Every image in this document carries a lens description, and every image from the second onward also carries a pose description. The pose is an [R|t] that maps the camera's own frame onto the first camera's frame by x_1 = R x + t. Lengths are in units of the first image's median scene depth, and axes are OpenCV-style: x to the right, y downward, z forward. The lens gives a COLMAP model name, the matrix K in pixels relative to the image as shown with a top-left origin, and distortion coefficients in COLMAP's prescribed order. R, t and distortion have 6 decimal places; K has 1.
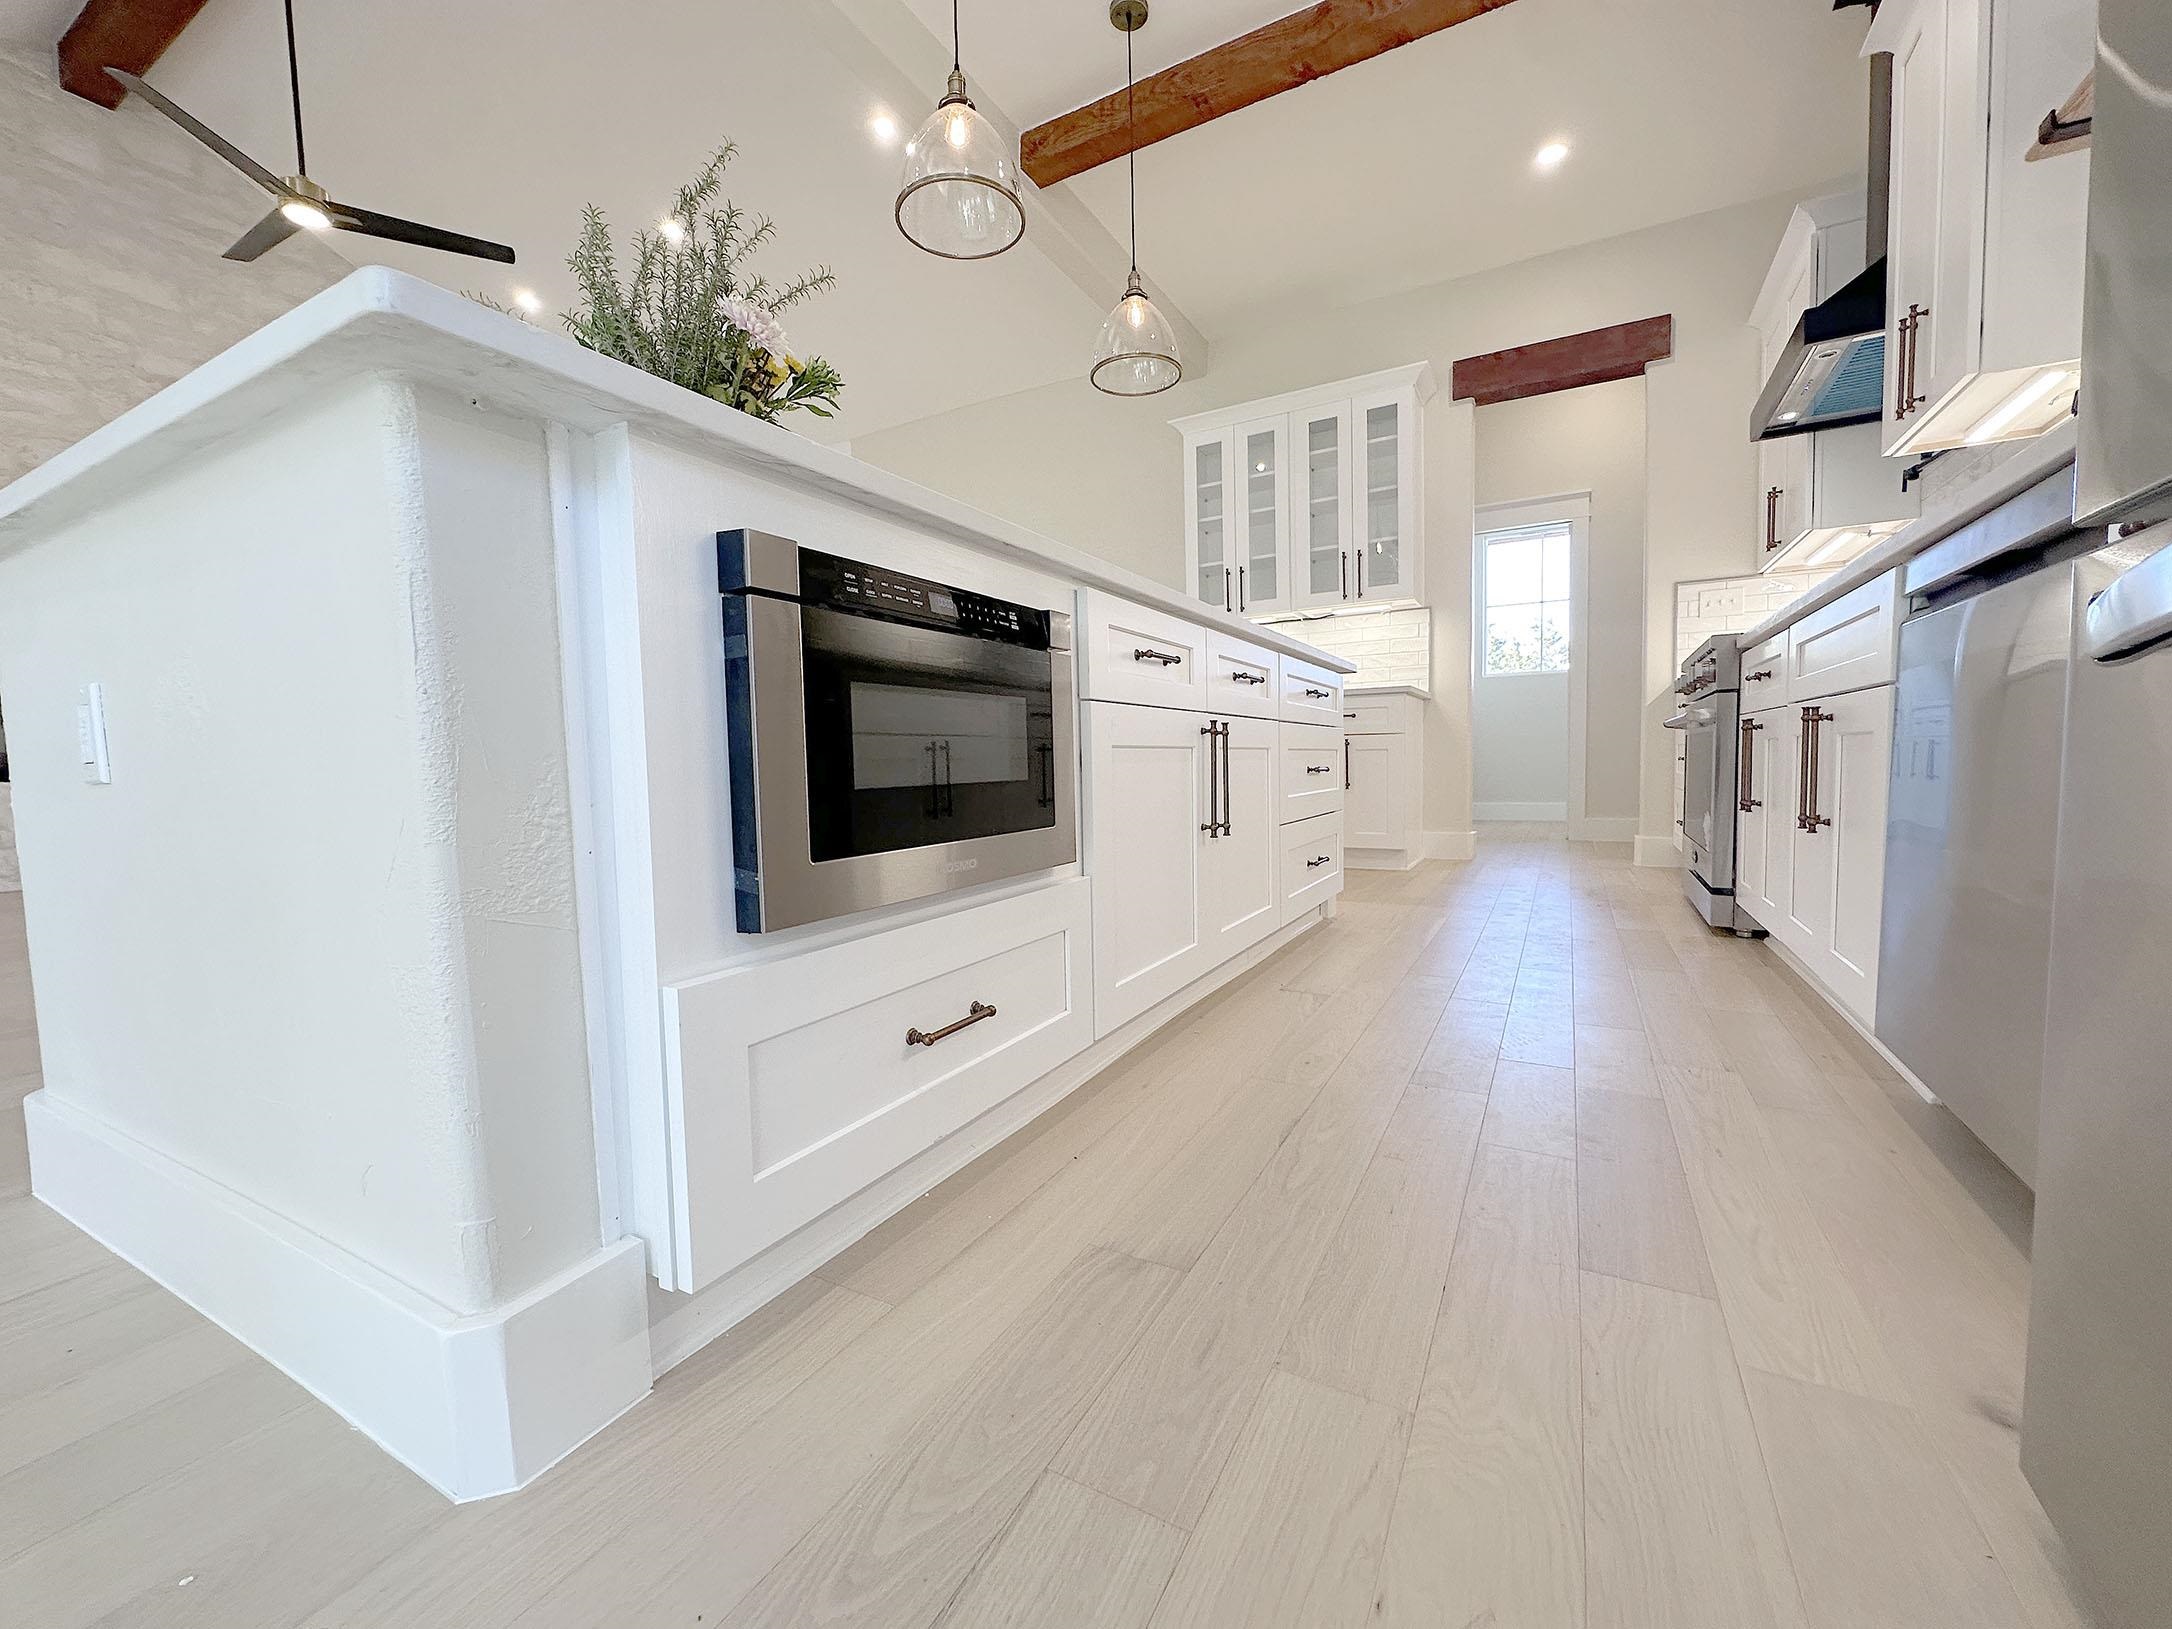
lens RADIAL K [[868.3, 0, 1086.0], [0, 868.3, 814.5], [0, 0, 1]] dist [-0.003027, -0.000119]
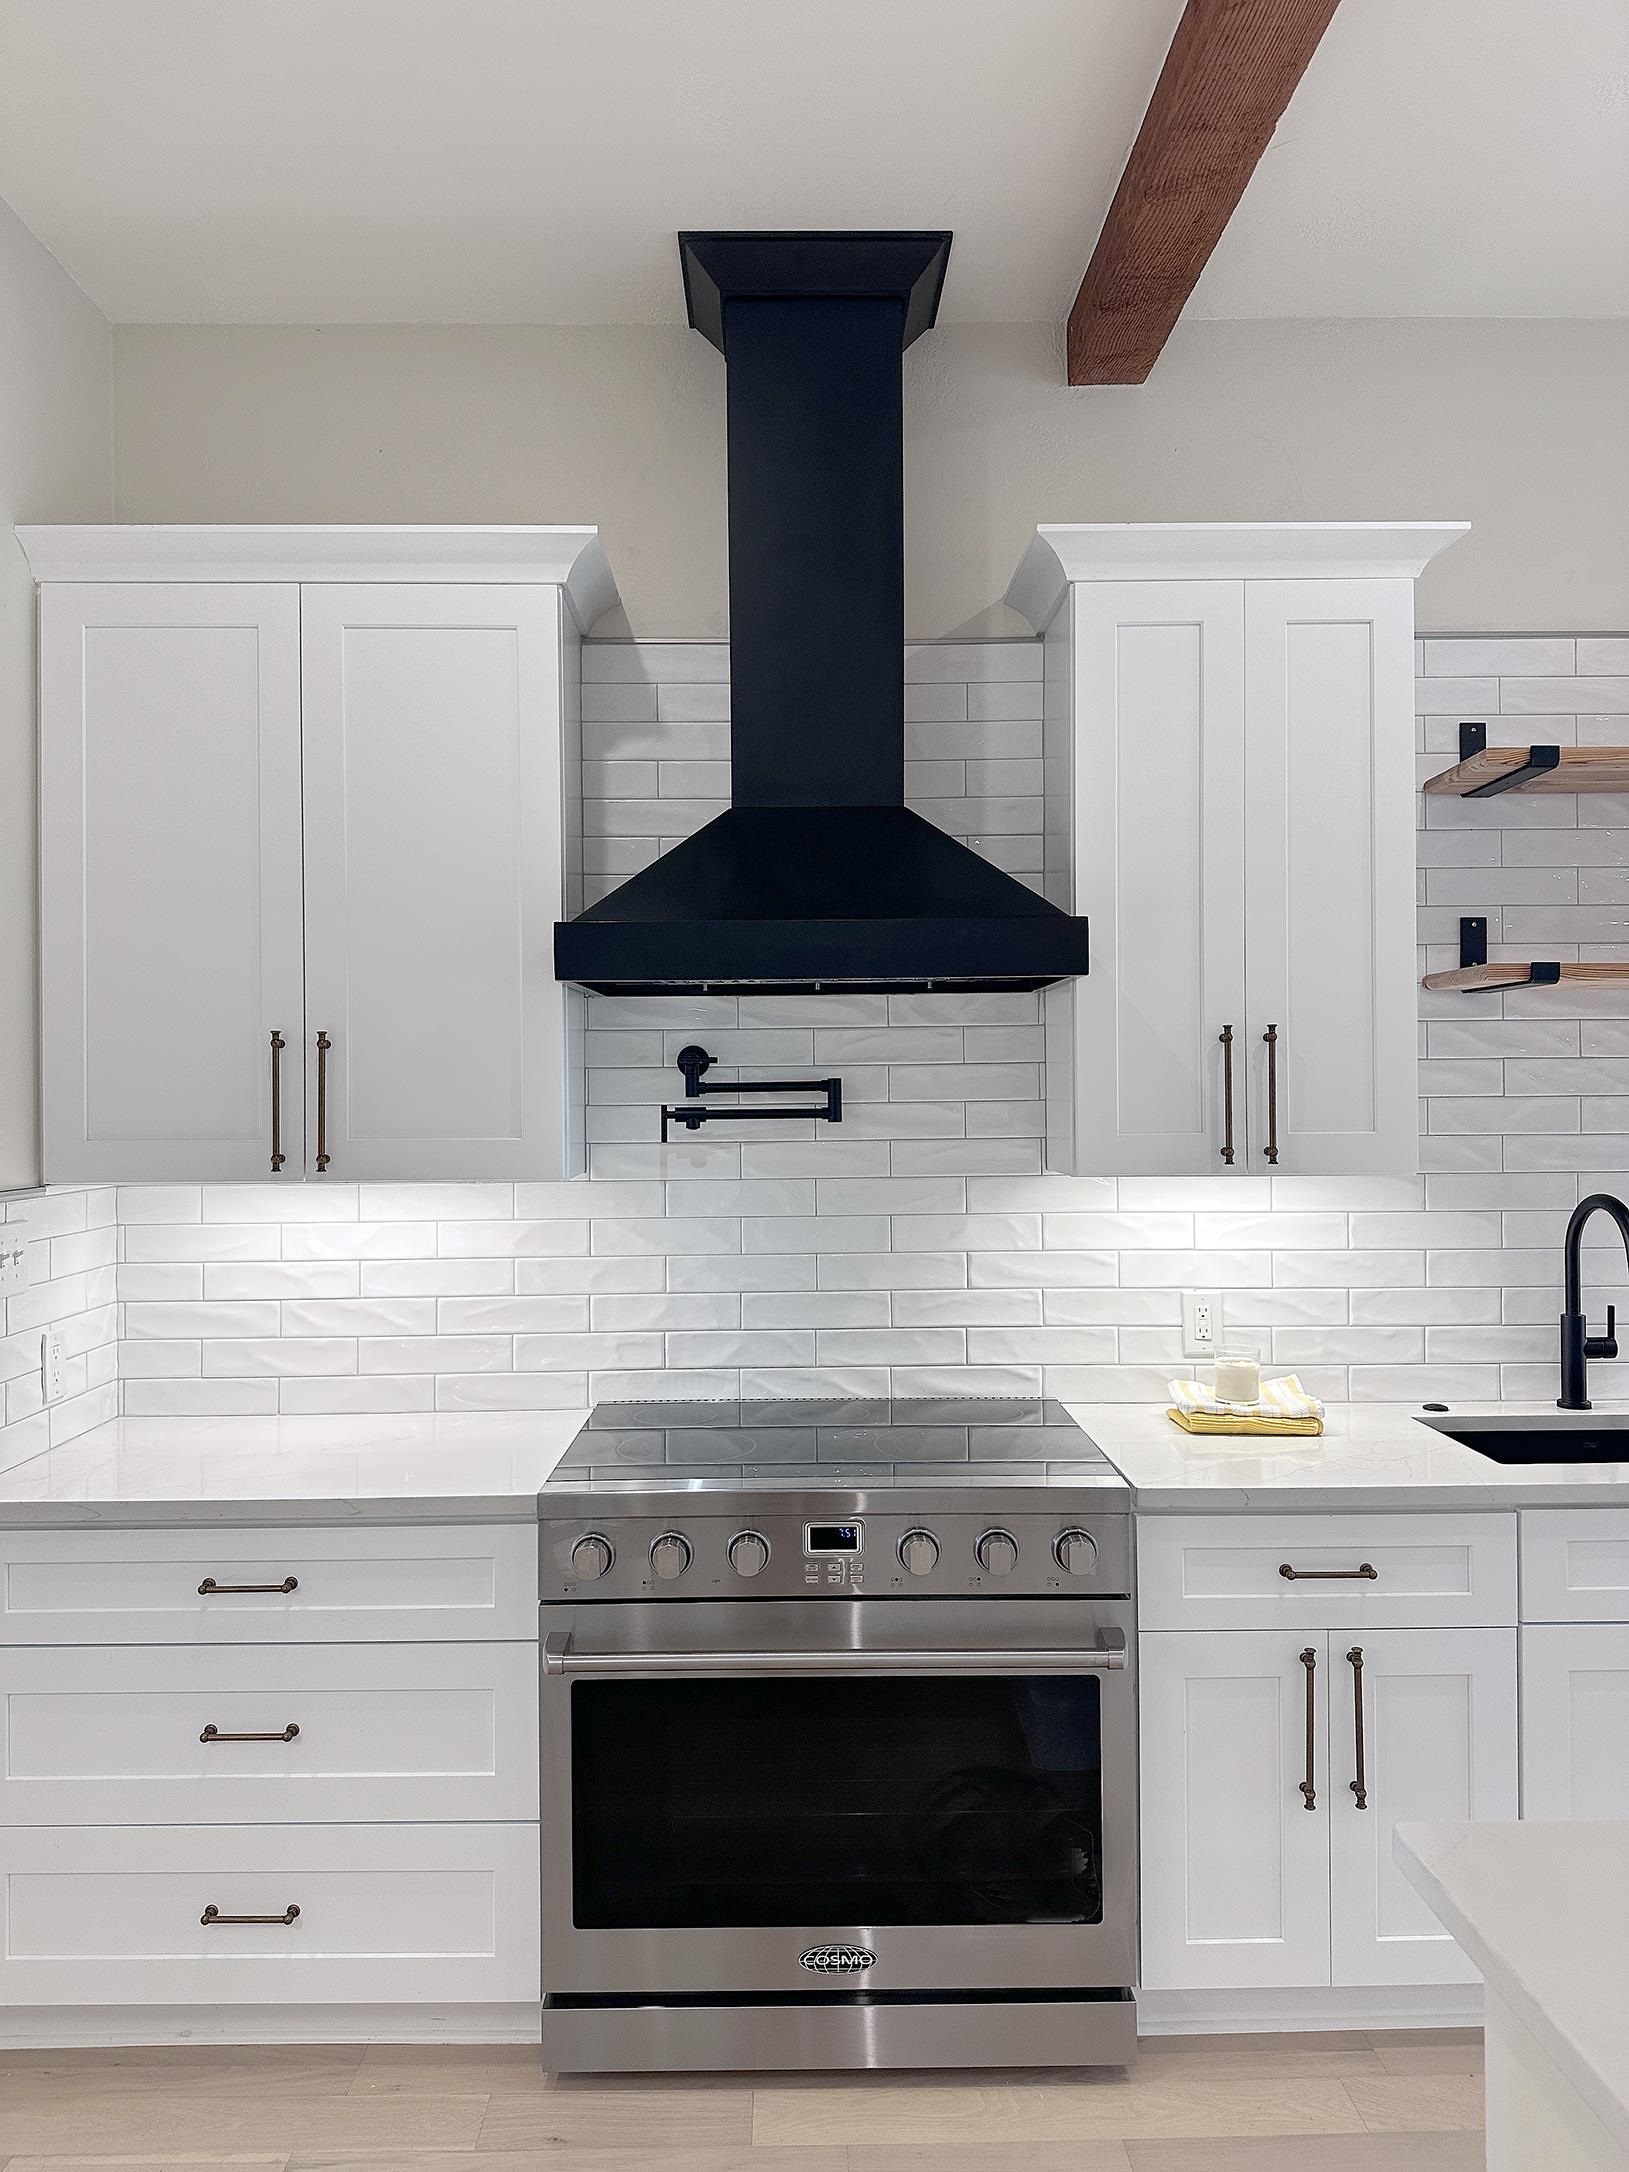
lens RADIAL K [[1516.7, 0, 807.4], [0, 1516.7, 1086.3], [0, 0, 1]] dist [0.145239, -0.248419]
pose [[-0.494267, 0.031088, 0.868754, 0.017217], [0.074328, 0.997212, 0.006603, -0.264544], [-0.866127, 0.067837, -0.495200, 0.915149]]
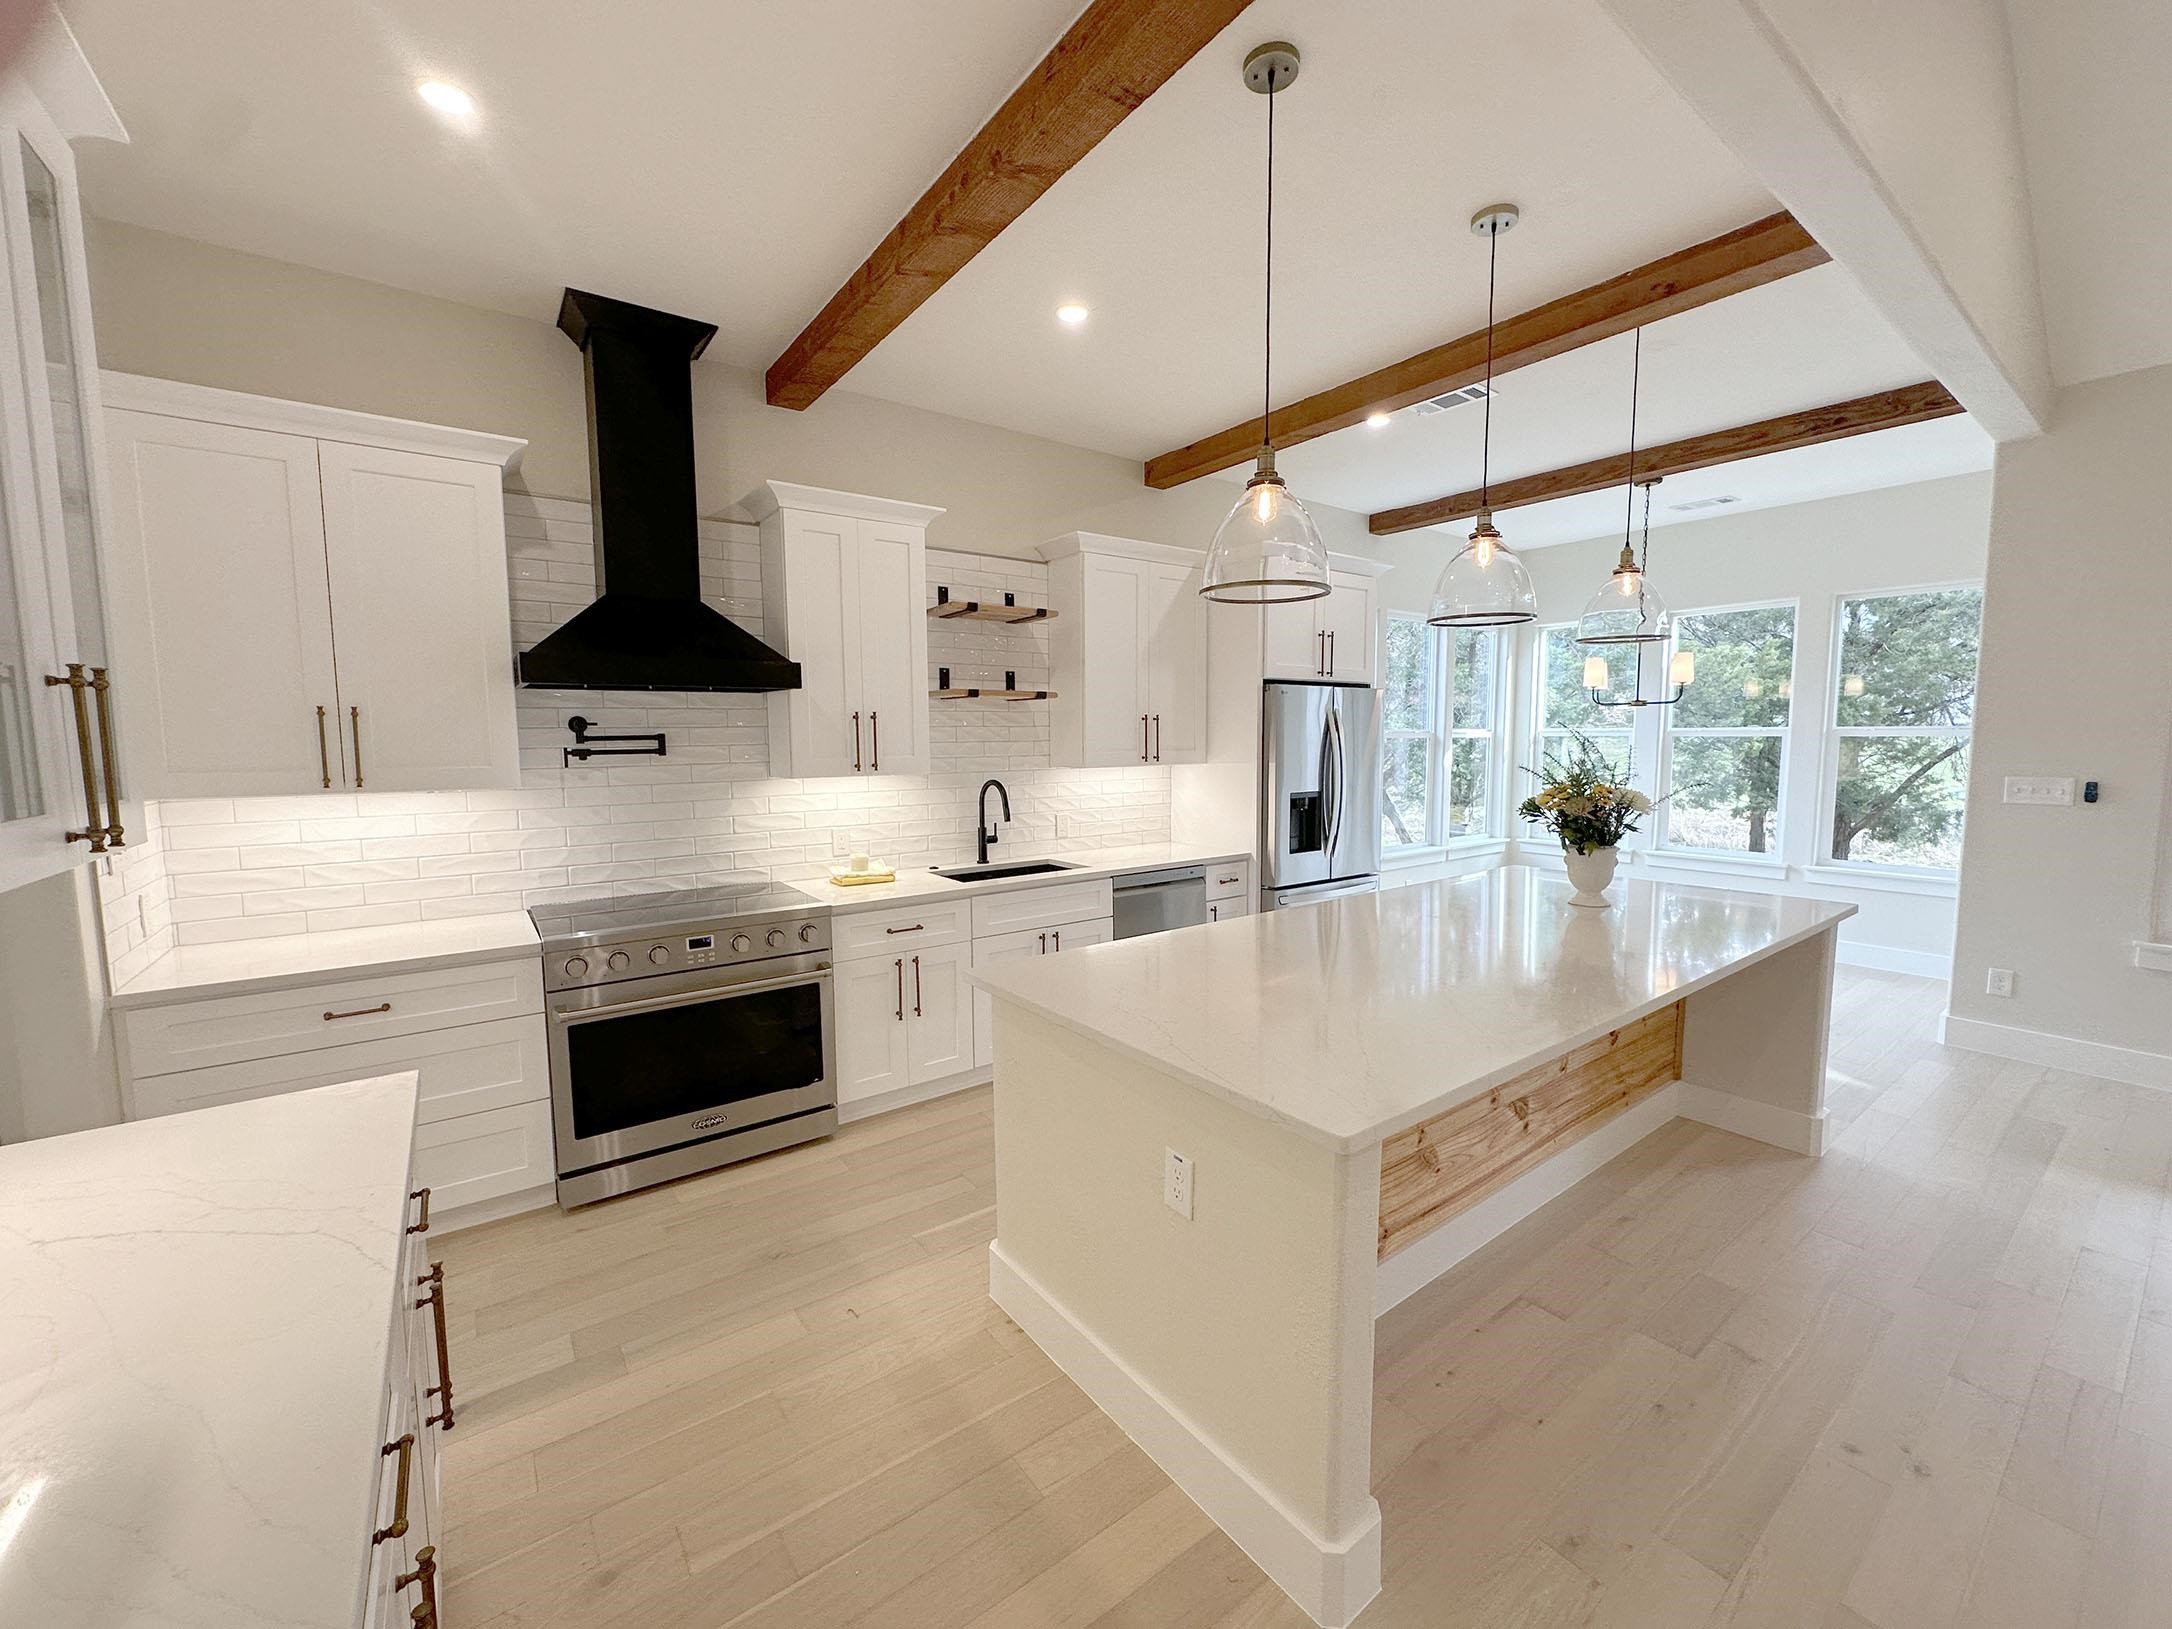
lens RADIAL K [[864.8, 0, 1088.2], [0, 864.8, 813.1], [0, 0, 1]] dist [-0.000993, 0.000191]
pose [[-0.907743, -0.008742, 0.419435, -0.067686], [0.054713, 0.988777, 0.139018, -0.278605], [-0.415943, 0.149141, -0.897078, 1.108046]]
